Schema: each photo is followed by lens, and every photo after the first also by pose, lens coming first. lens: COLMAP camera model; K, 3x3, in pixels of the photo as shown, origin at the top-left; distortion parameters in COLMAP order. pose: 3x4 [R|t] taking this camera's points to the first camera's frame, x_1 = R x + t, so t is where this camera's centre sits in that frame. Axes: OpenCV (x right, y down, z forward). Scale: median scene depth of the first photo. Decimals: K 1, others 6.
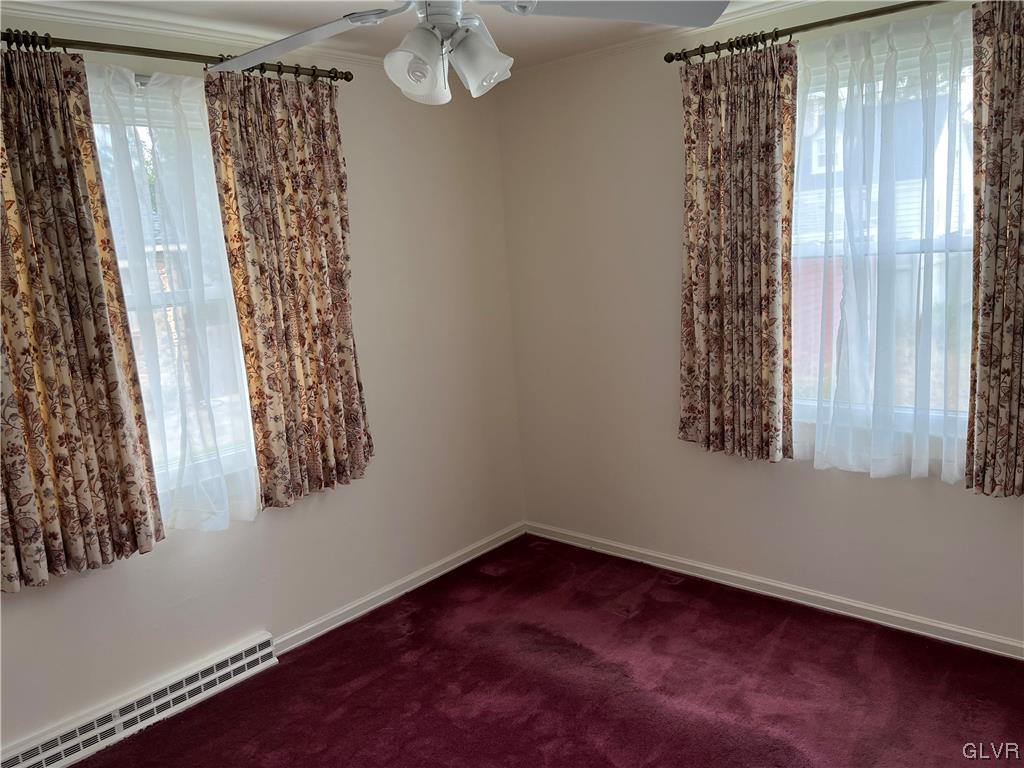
lens RADIAL K [[778.6, 0, 512.1], [0, 778.6, 384.8], [0, 0, 1]] dist [0.002691, -0.032680]
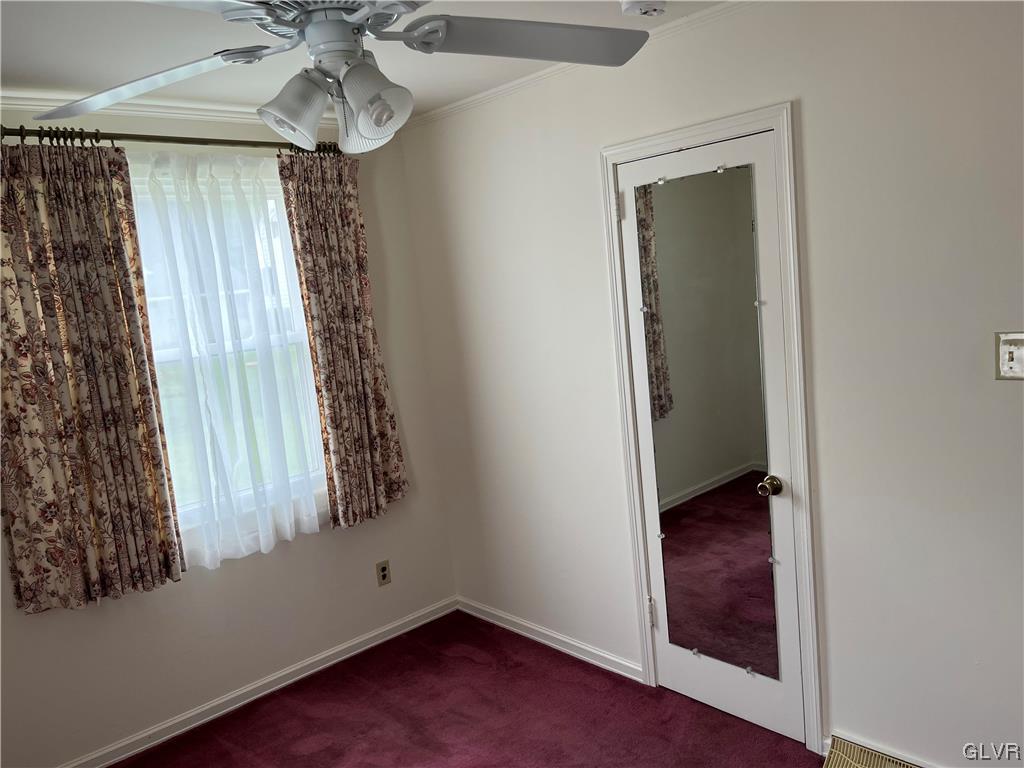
lens RADIAL K [[778.6, 0, 513.5], [0, 778.6, 387.2], [0, 0, 1]] dist [0.002691, -0.032680]
pose [[0.090163, -0.071045, 0.993390, -0.559462], [0.269057, 0.962101, 0.044387, -0.058675], [-0.958895, 0.263277, 0.105861, 0.478087]]
